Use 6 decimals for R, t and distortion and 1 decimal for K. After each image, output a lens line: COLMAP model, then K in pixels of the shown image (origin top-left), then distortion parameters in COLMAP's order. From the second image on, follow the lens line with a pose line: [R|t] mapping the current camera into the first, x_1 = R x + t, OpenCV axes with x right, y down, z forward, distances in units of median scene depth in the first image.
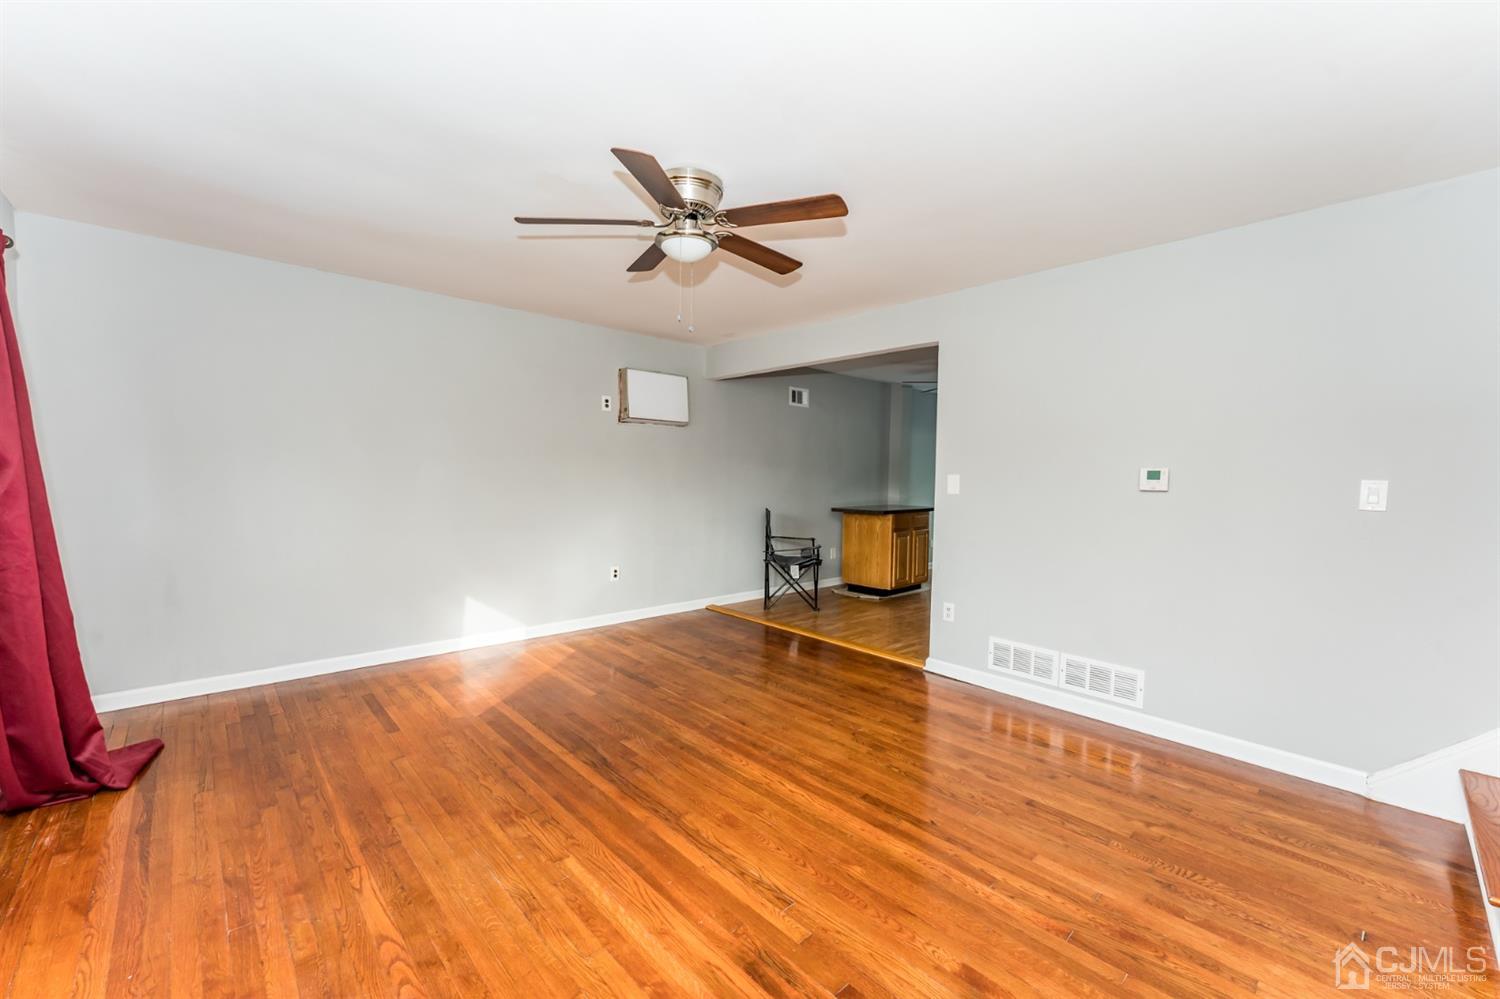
lens RADIAL K [[597.3, 0, 747.5], [0, 597.3, 500.4], [0, 0, 1]] dist [0.001141, -0.000153]
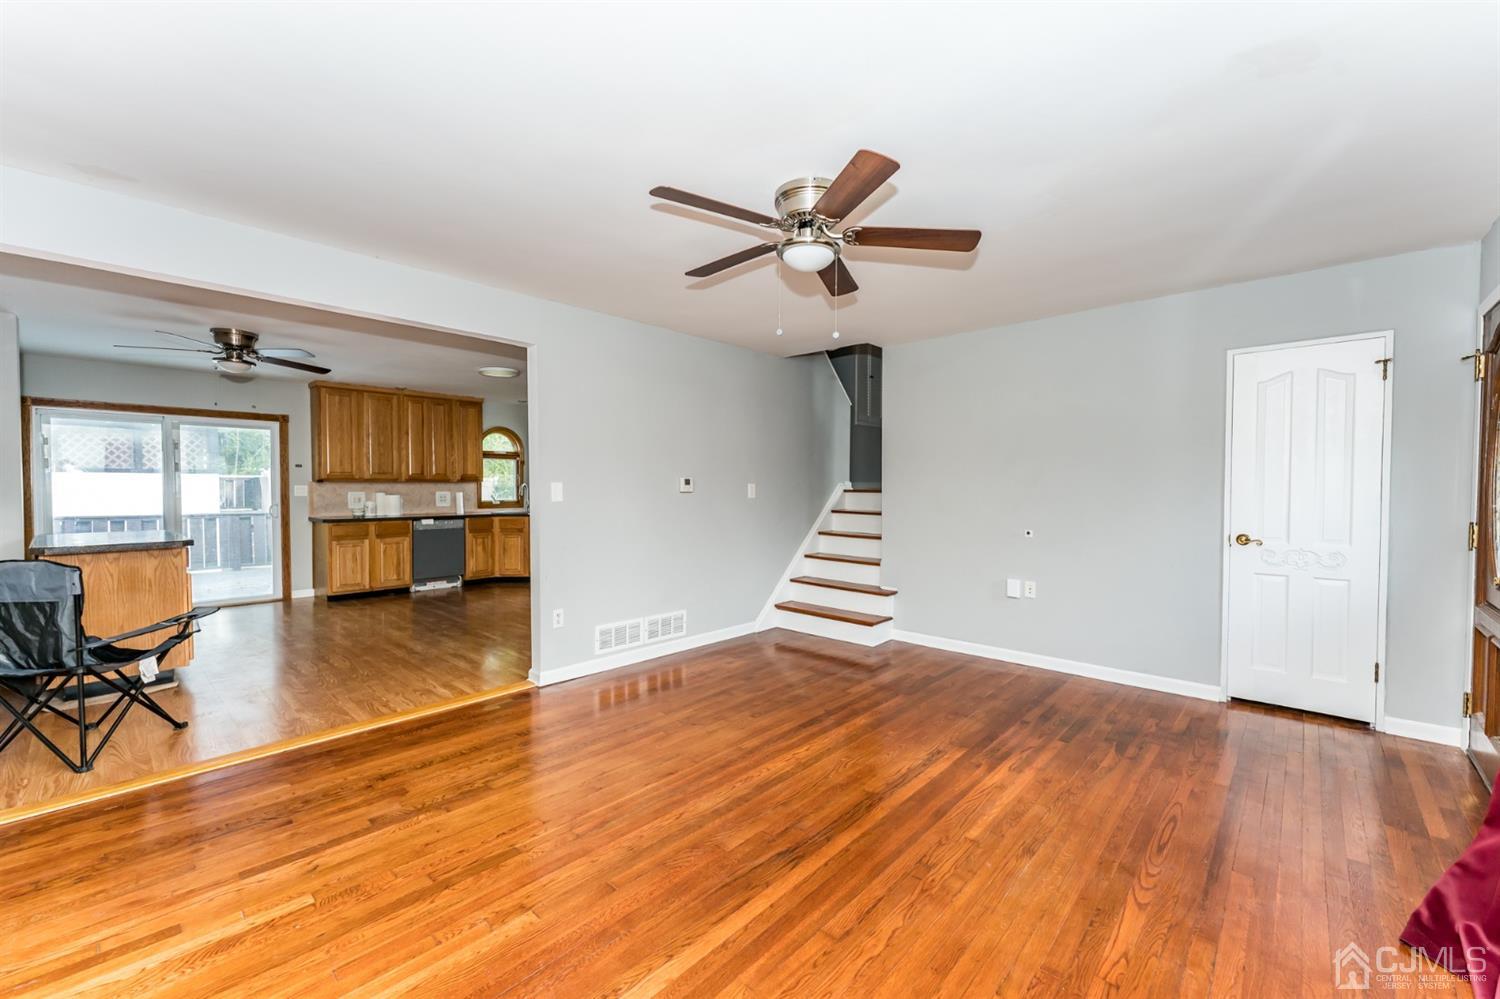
lens RADIAL K [[597.3, 0, 747.4], [0, 597.3, 494.3], [0, 0, 1]] dist [0.001141, -0.000153]
pose [[-0.067623, -0.030292, 0.997251, -1.034654], [0.039927, 0.998656, 0.033042, -0.064949], [-0.996912, 0.042051, -0.066322, 1.111391]]
